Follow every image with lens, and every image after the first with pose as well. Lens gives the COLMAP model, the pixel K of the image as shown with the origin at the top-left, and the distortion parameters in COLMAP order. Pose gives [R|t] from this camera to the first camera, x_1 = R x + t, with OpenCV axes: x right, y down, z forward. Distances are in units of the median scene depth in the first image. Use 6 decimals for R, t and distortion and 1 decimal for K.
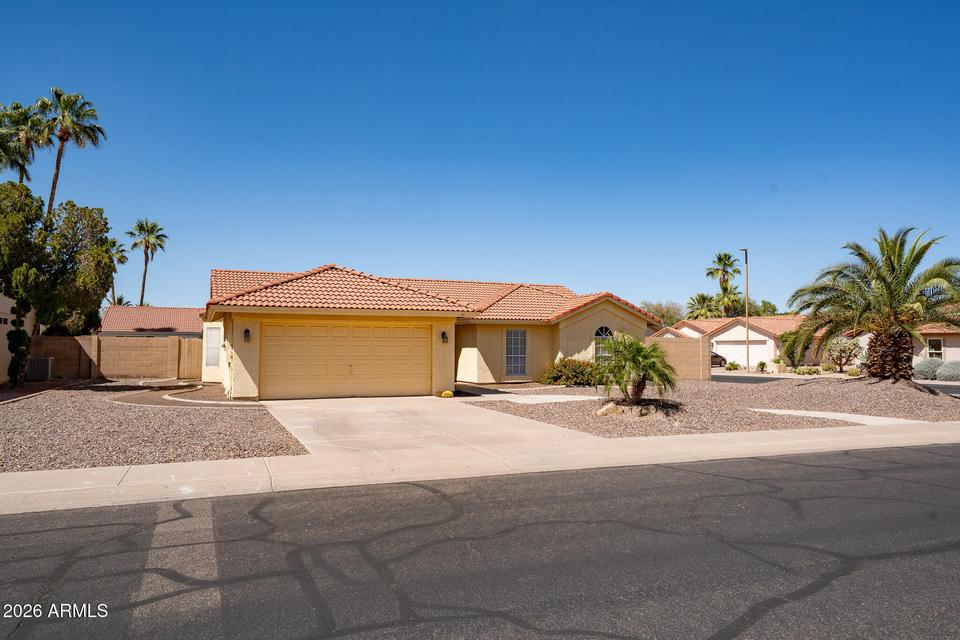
lens RADIAL K [[667.8, 0, 480.0], [0, 667.8, 320.0], [0, 0, 1]] dist [0.008396, 0.001504]
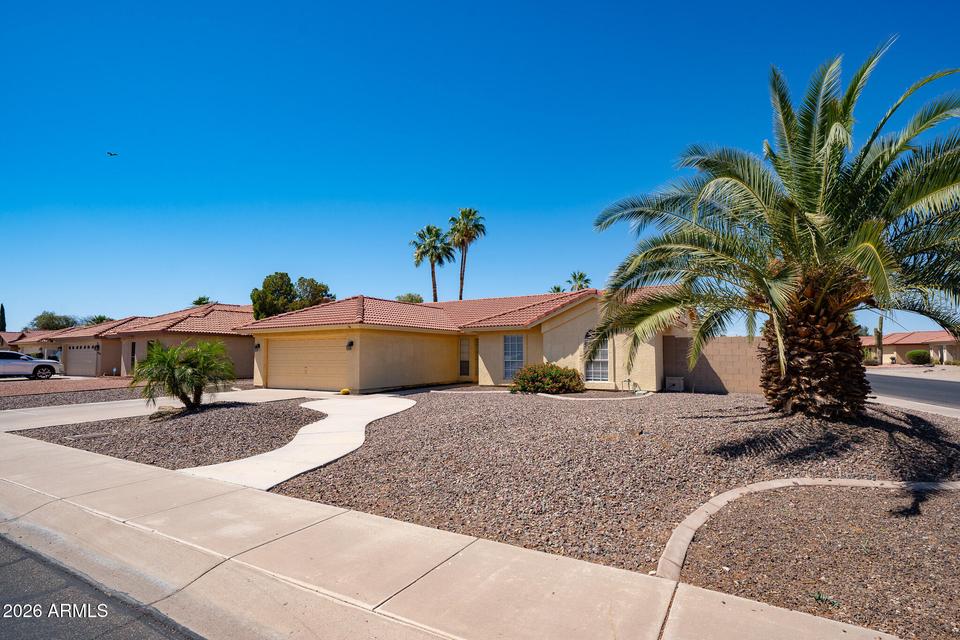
lens RADIAL K [[459.5, 0, 480.0], [0, 459.5, 320.0], [0, 0, 1]] dist [-0.001885, -0.000047]
pose [[0.610976, -0.067498, -0.788766, 0.592607], [0.041084, 0.997719, -0.053555, 0.026657], [0.790582, 0.000315, 0.612356, 0.518063]]
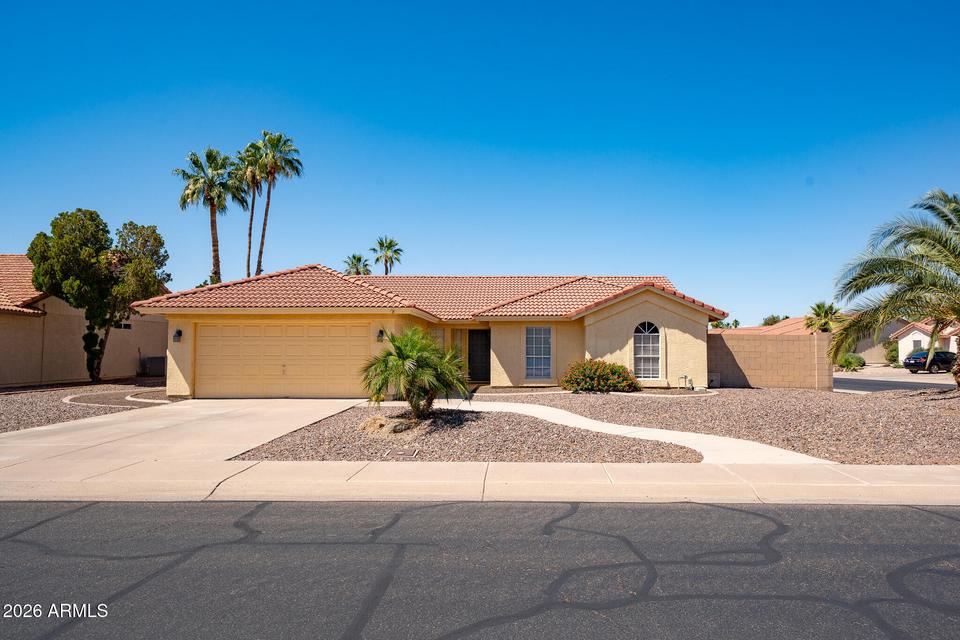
lens RADIAL K [[646.1, 0, 480.0], [0, 646.1, 320.0], [0, 0, 1]] dist [0.004518, 0.000682]
pose [[0.919544, -0.018912, -0.392531, 0.321488], [0.017883, 0.999820, -0.006280, 0.009048], [0.392580, -0.001244, 0.919717, 0.176722]]
